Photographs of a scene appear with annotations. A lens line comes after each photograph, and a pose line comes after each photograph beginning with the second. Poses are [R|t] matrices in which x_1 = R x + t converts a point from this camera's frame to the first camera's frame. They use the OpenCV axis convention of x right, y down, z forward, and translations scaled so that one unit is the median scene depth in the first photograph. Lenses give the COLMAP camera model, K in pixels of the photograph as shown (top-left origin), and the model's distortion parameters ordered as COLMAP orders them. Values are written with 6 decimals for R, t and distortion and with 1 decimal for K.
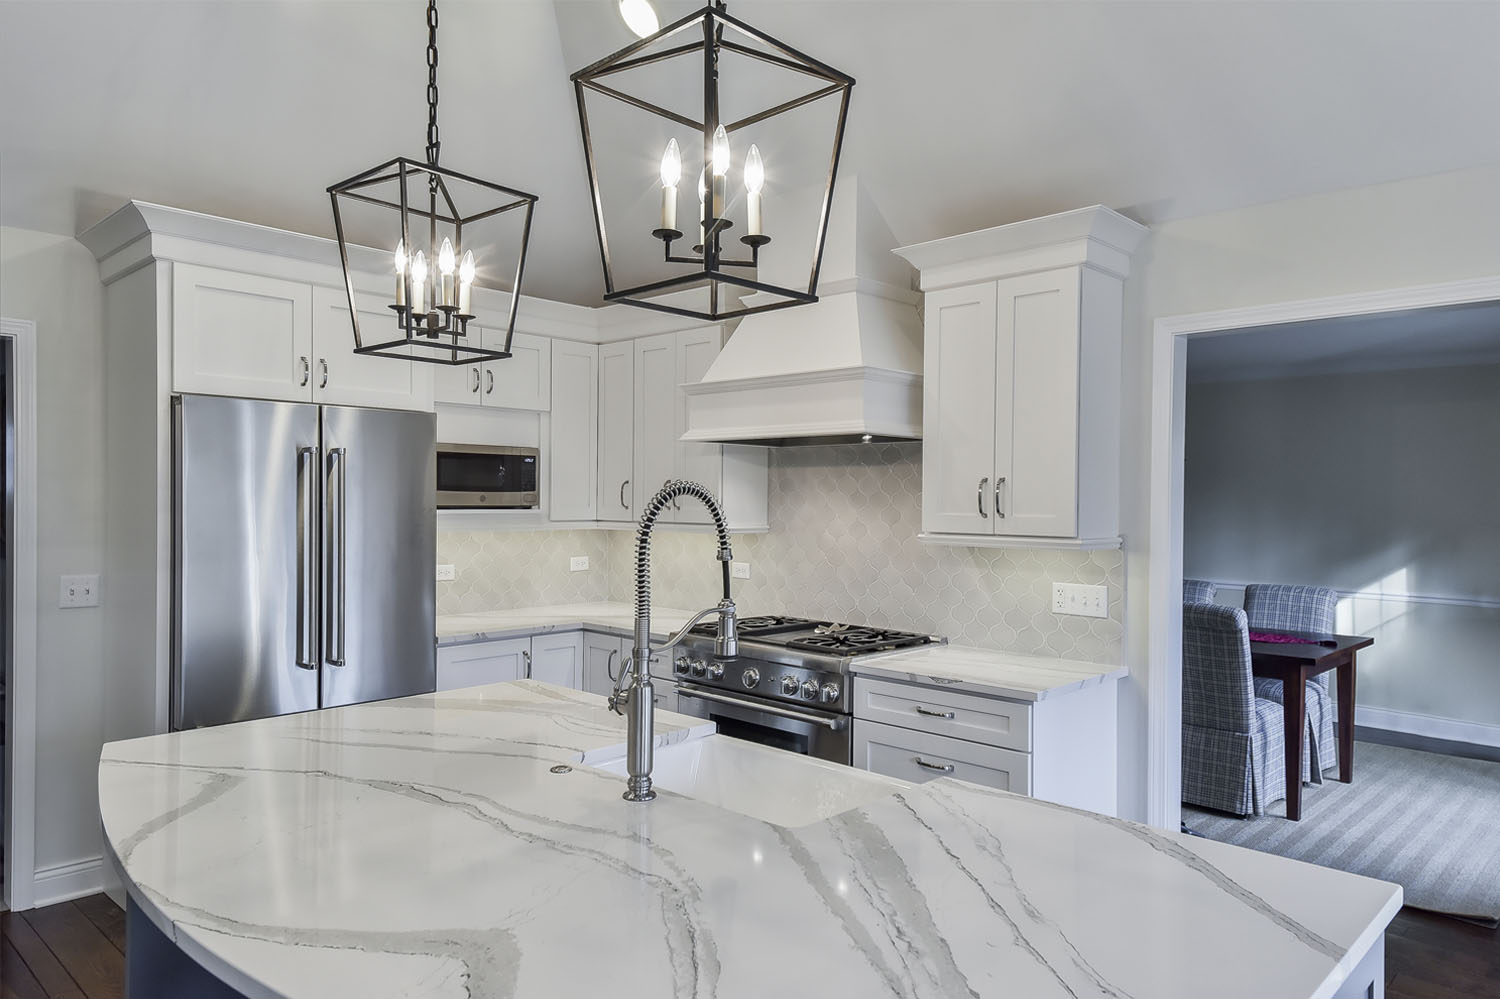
lens RADIAL K [[993.8, 0, 750.0], [0, 993.8, 499.5], [0, 0, 1]] dist [0.061875, 0.000587]
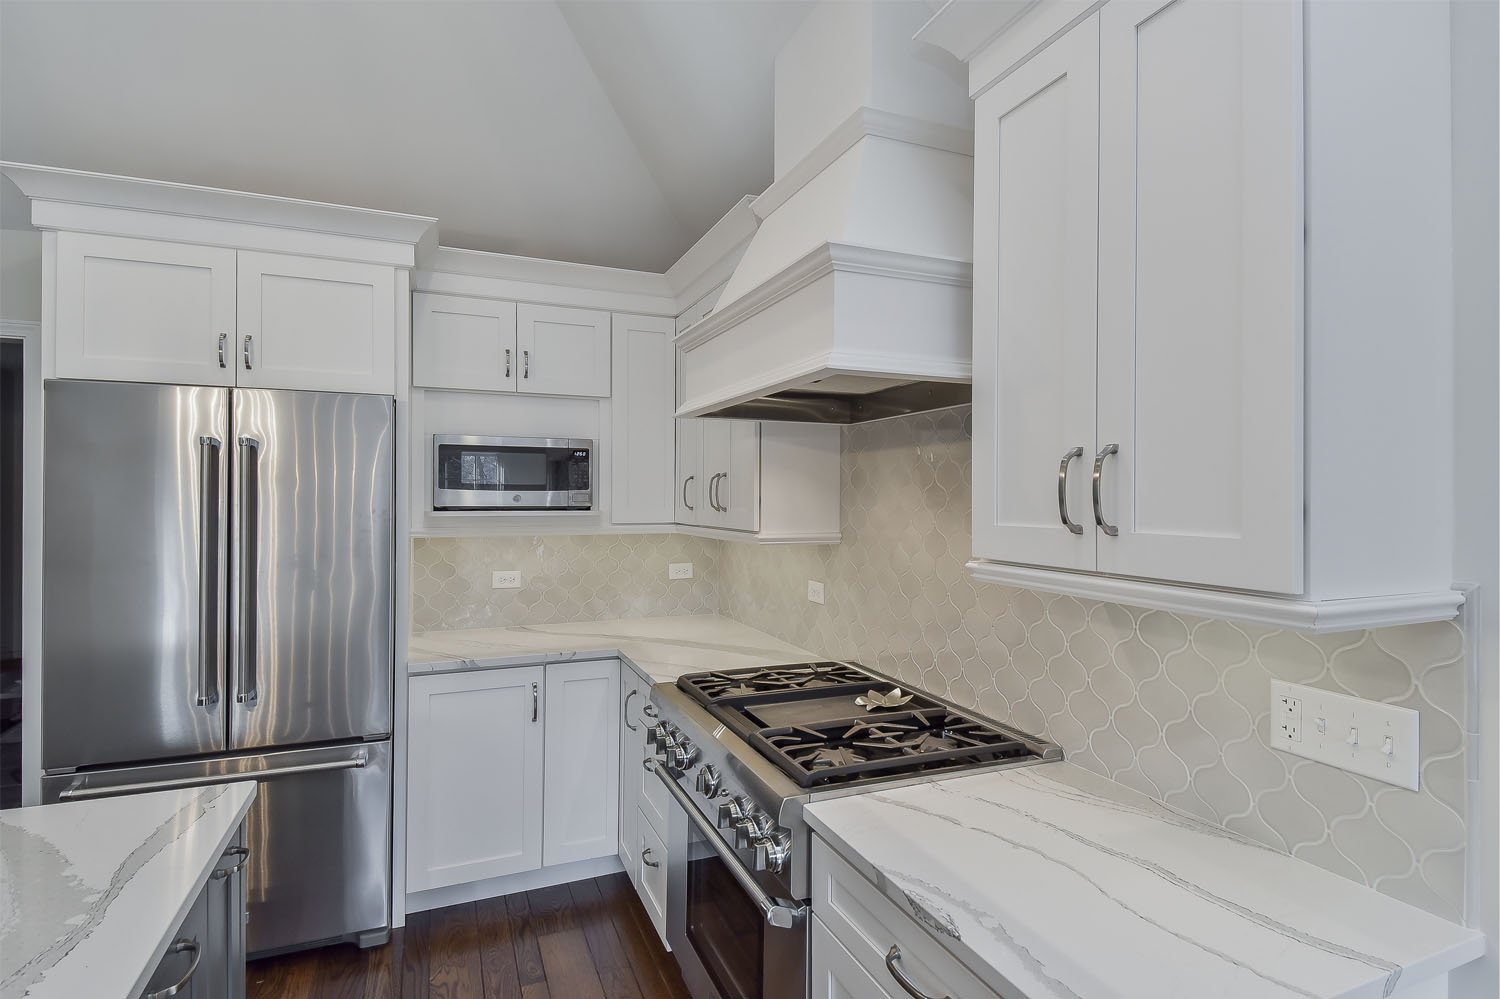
lens RADIAL K [[752.8, 0, 750.0], [0, 752.8, 499.5], [0, 0, 1]] dist [0.035916, -0.021993]
pose [[0.915533, -0.004274, -0.402220, 0.222952], [0.004360, 0.999990, -0.000704, 0.001542], [0.402219, -0.001109, 0.915543, 0.583160]]
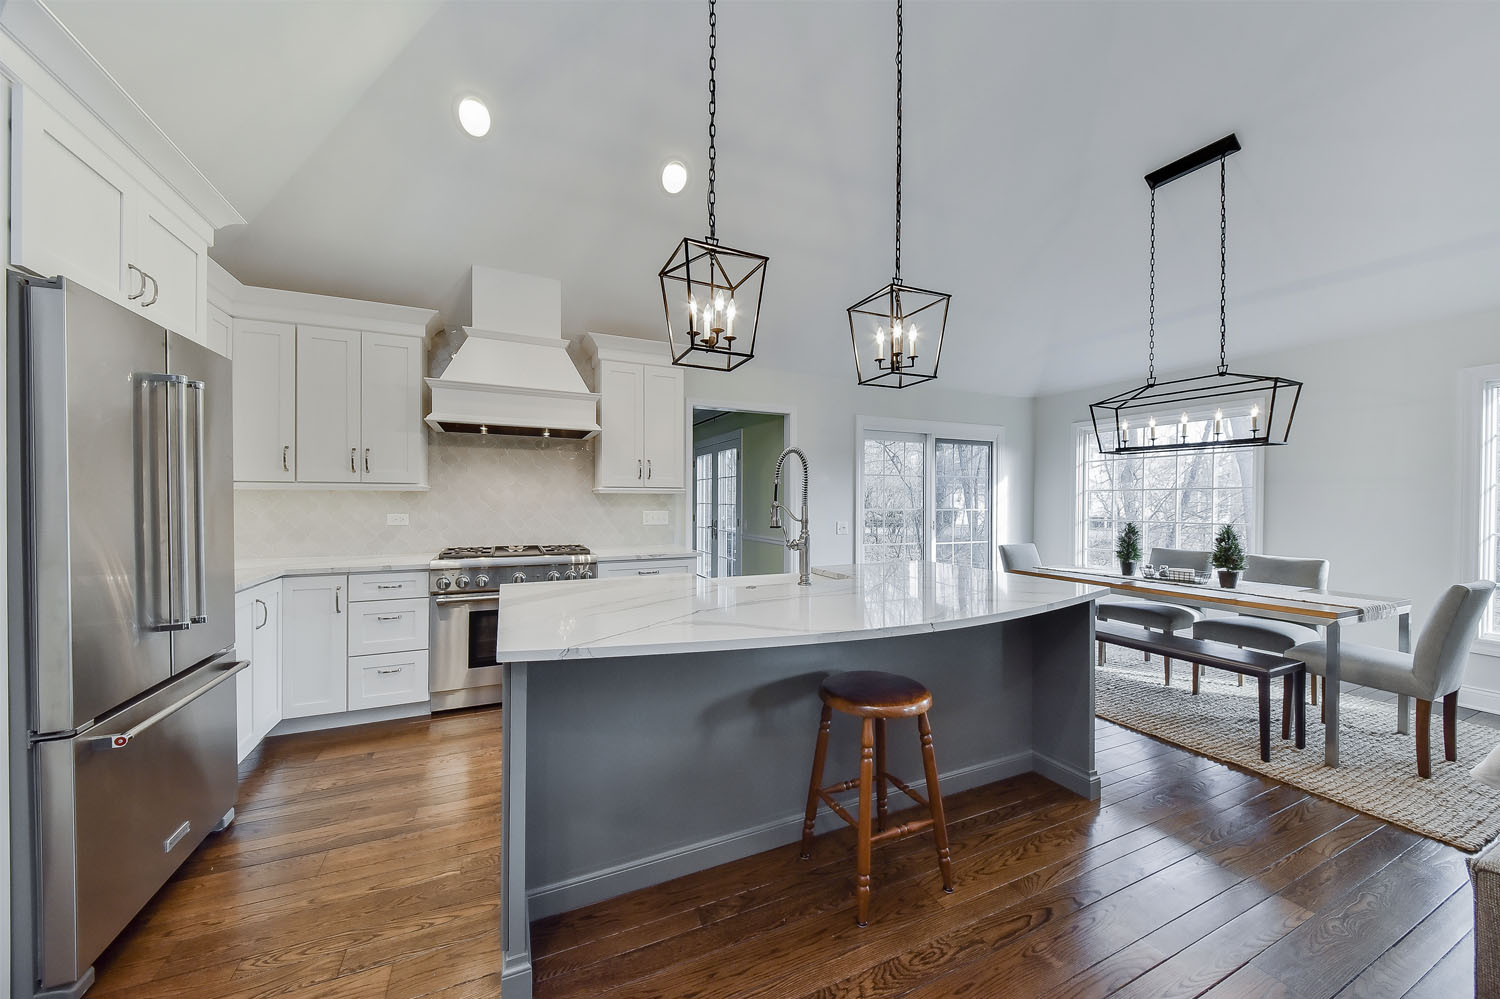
lens RADIAL K [[658.4, 0, 718.2], [0, 658.4, 502.2], [0, 0, 1]] dist [0.024264, -0.000165]
pose [[0.380370, -0.002060, 0.924832, -0.869733], [0.002209, 0.999997, 0.001319, 0.058962], [-0.924832, 0.001541, 0.380374, 0.324164]]
